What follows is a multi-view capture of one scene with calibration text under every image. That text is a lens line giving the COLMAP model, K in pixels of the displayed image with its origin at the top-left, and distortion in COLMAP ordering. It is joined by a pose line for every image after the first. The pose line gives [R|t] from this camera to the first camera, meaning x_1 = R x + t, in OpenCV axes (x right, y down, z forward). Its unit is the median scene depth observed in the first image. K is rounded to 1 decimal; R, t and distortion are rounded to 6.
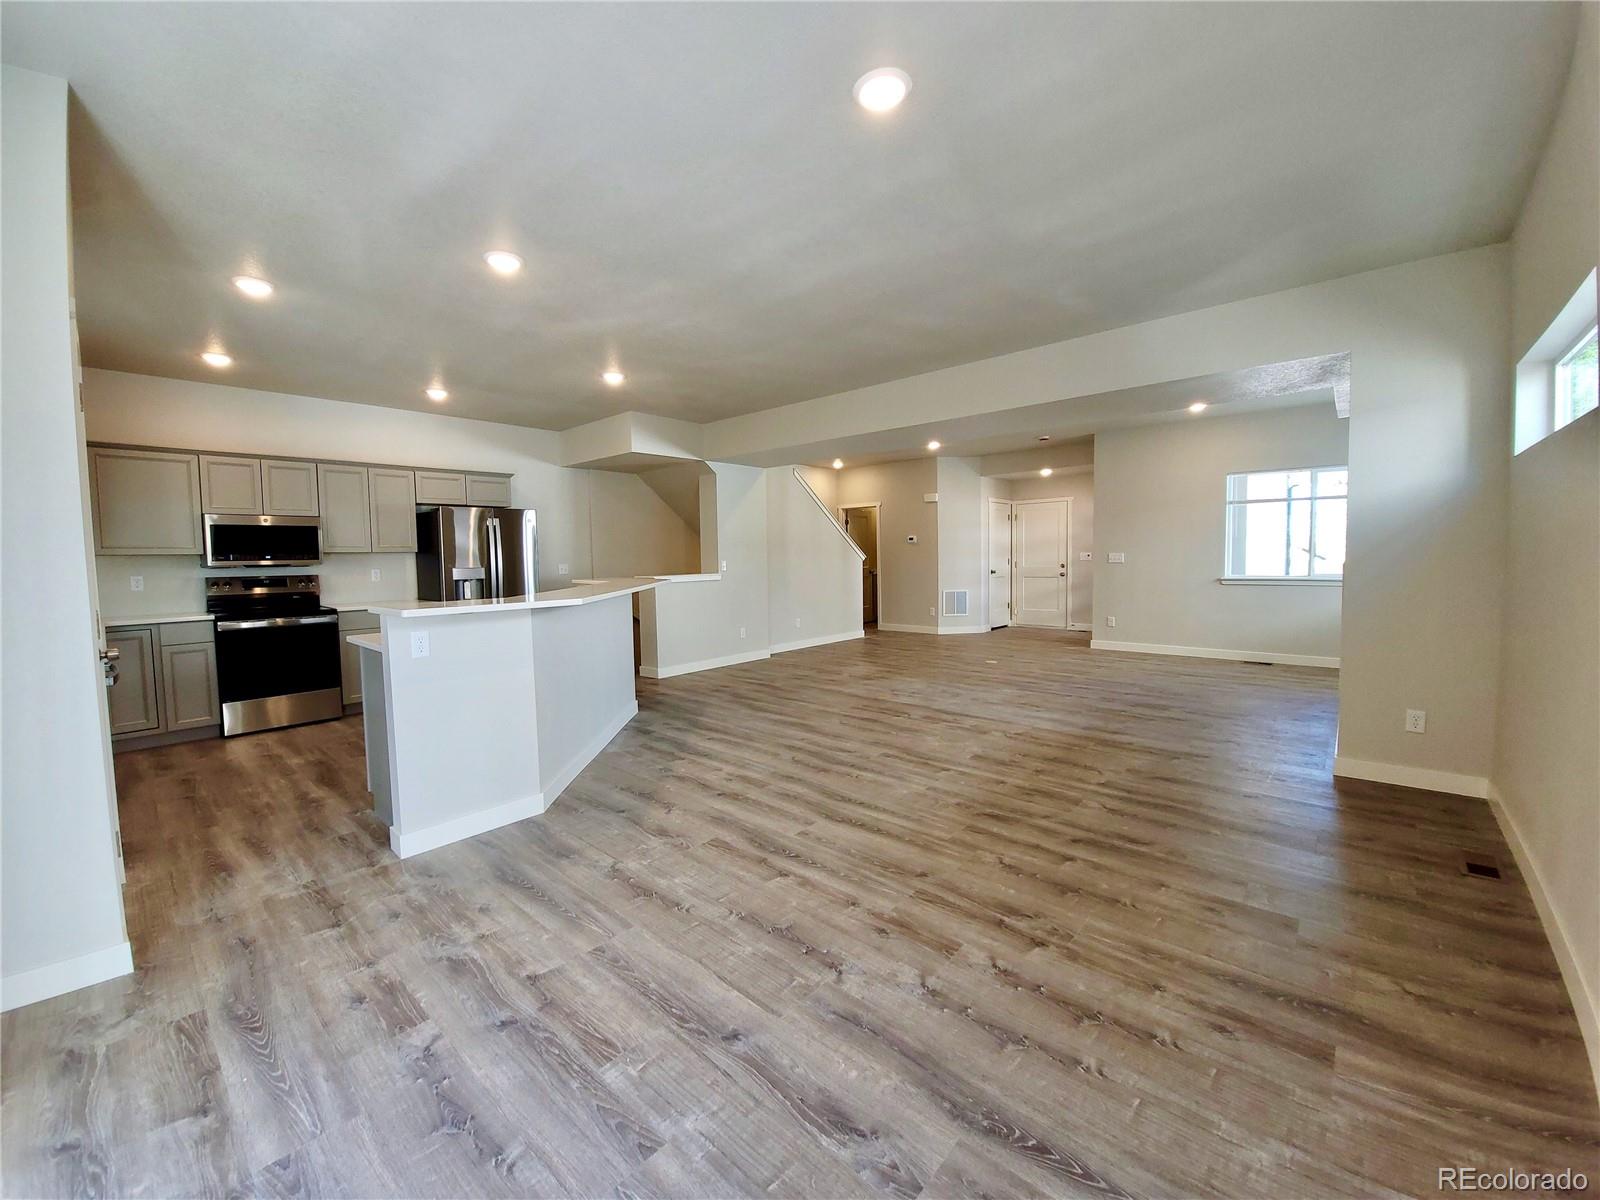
lens RADIAL K [[628.8, 0, 766.7], [0, 628.8, 592.6], [0, 0, 1]] dist [0.002089, -0.010655]
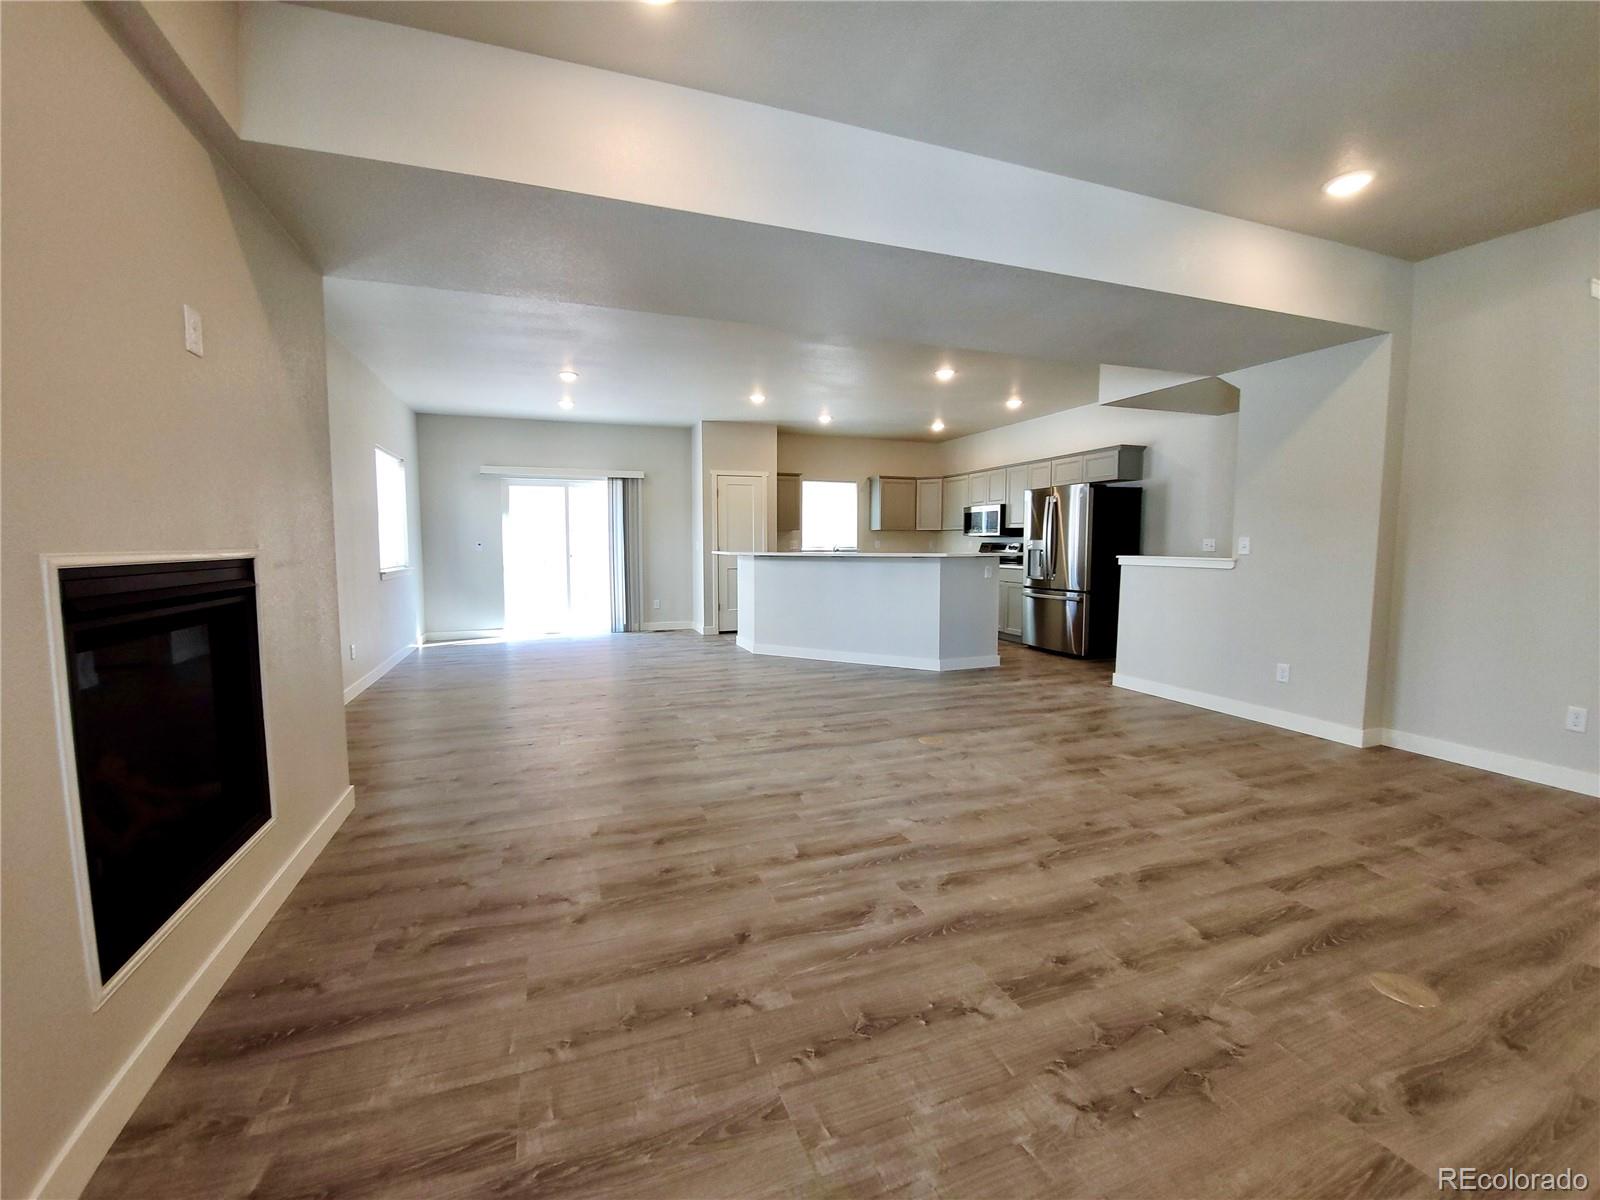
lens RADIAL K [[628.8, 0, 766.7], [0, 628.8, 592.6], [0, 0, 1]] dist [0.002089, -0.010655]
pose [[-0.468628, 0.089609, -0.878839, 1.425237], [-0.042258, 0.991429, 0.123622, -0.115153], [0.882385, 0.095071, -0.460824, 1.927811]]
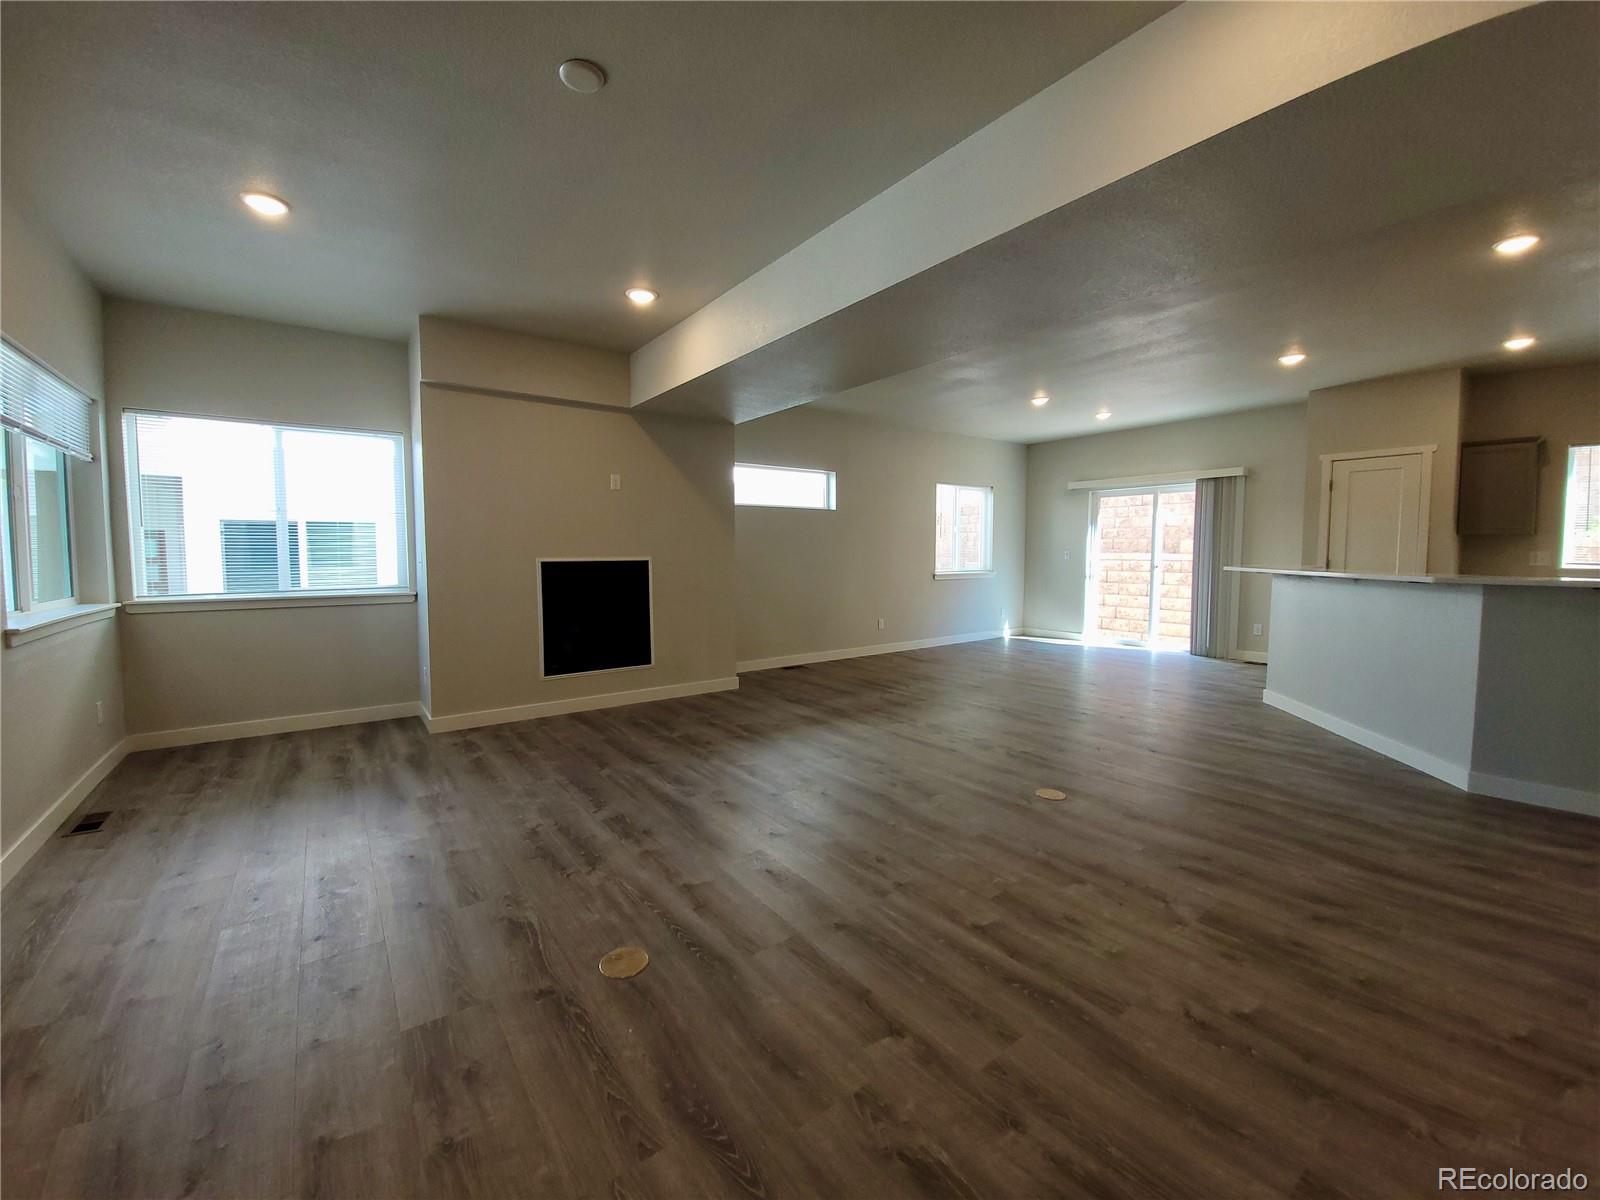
lens RADIAL K [[628.8, 0, 766.7], [0, 628.8, 592.6], [0, 0, 1]] dist [0.002089, -0.010655]
pose [[-0.978894, 0.006708, 0.204259, 0.533035], [0.032080, 0.992115, 0.121159, -0.152875], [-0.201835, 0.125154, -0.971390, 2.665182]]
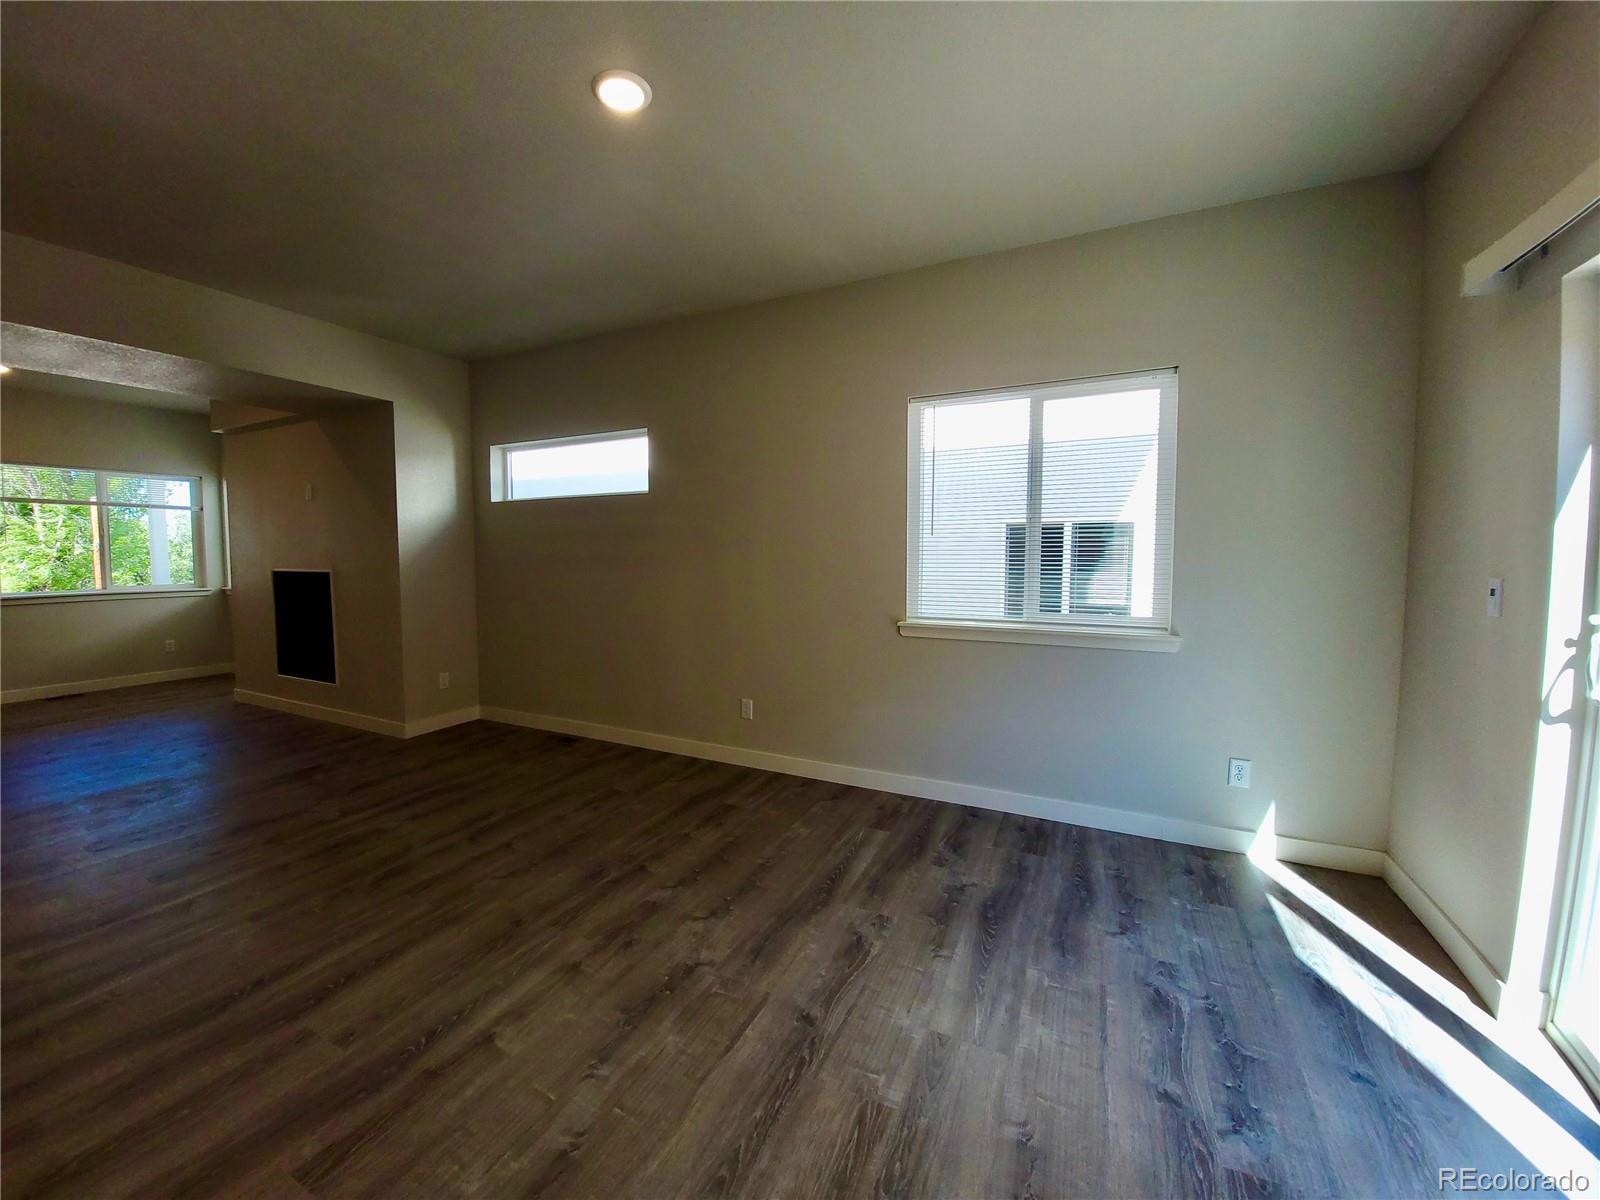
lens RADIAL K [[628.8, 0, 766.7], [0, 628.8, 592.6], [0, 0, 1]] dist [0.002089, -0.010655]
pose [[-0.269224, -0.043919, 0.962076, -0.510914], [0.064983, 0.995855, 0.063646, -0.035093], [-0.960883, 0.079654, -0.265254, 0.650182]]
